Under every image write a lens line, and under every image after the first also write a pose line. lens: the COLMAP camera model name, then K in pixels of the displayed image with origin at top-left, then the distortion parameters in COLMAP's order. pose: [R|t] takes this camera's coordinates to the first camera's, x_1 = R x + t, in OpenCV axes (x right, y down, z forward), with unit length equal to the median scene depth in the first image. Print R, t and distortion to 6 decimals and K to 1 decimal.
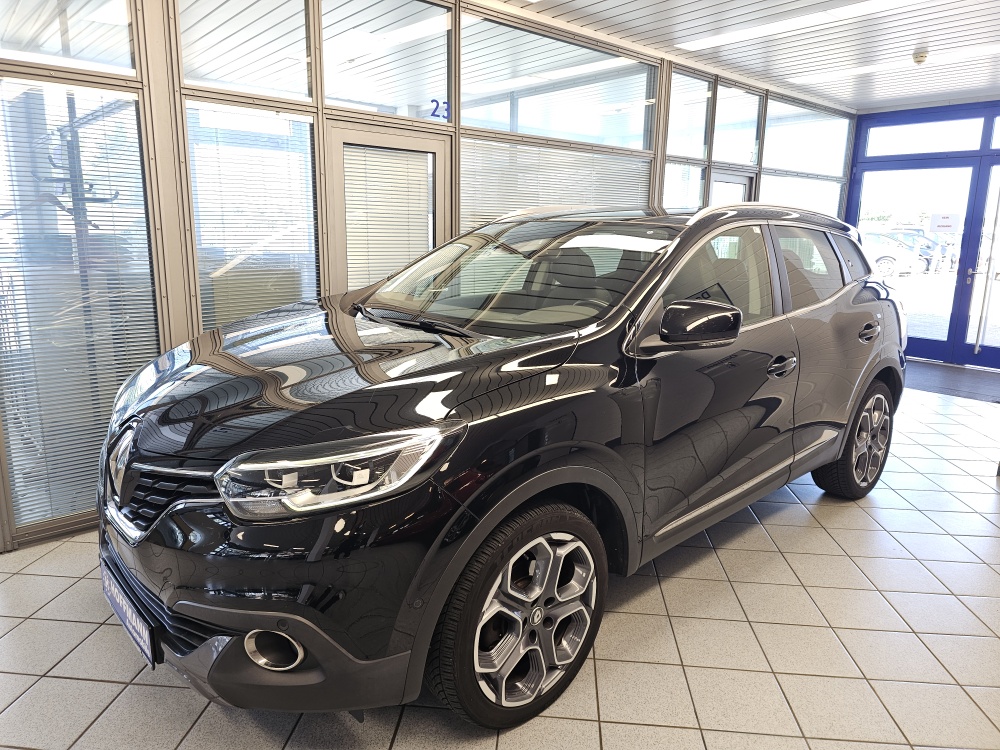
lens RADIAL K [[674.8, 0, 505.9], [0, 674.8, 371.5], [0, 0, 1]] dist [0.076917, -0.092176]
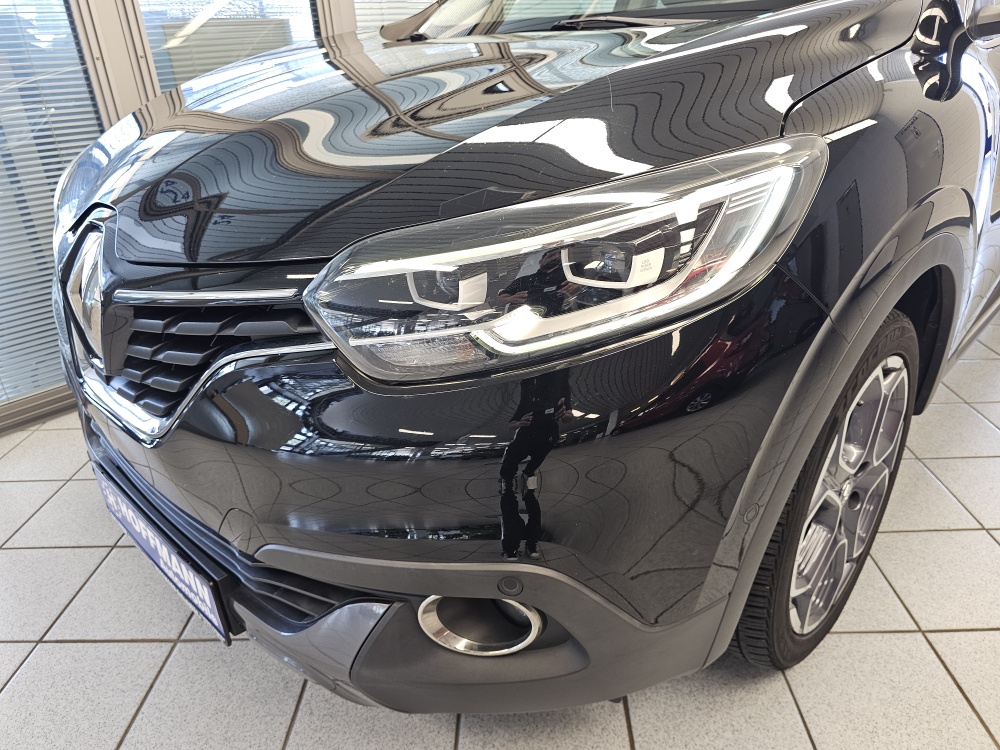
lens RADIAL K [[697.9, 0, 512.7], [0, 697.9, 374.9], [0, 0, 1]] dist [0.003521, -0.007333]
pose [[0.995627, -0.087763, 0.032021, -0.276130], [0.077482, 0.967227, 0.241803, 0.091929], [-0.052193, -0.238264, 0.969797, 0.473518]]
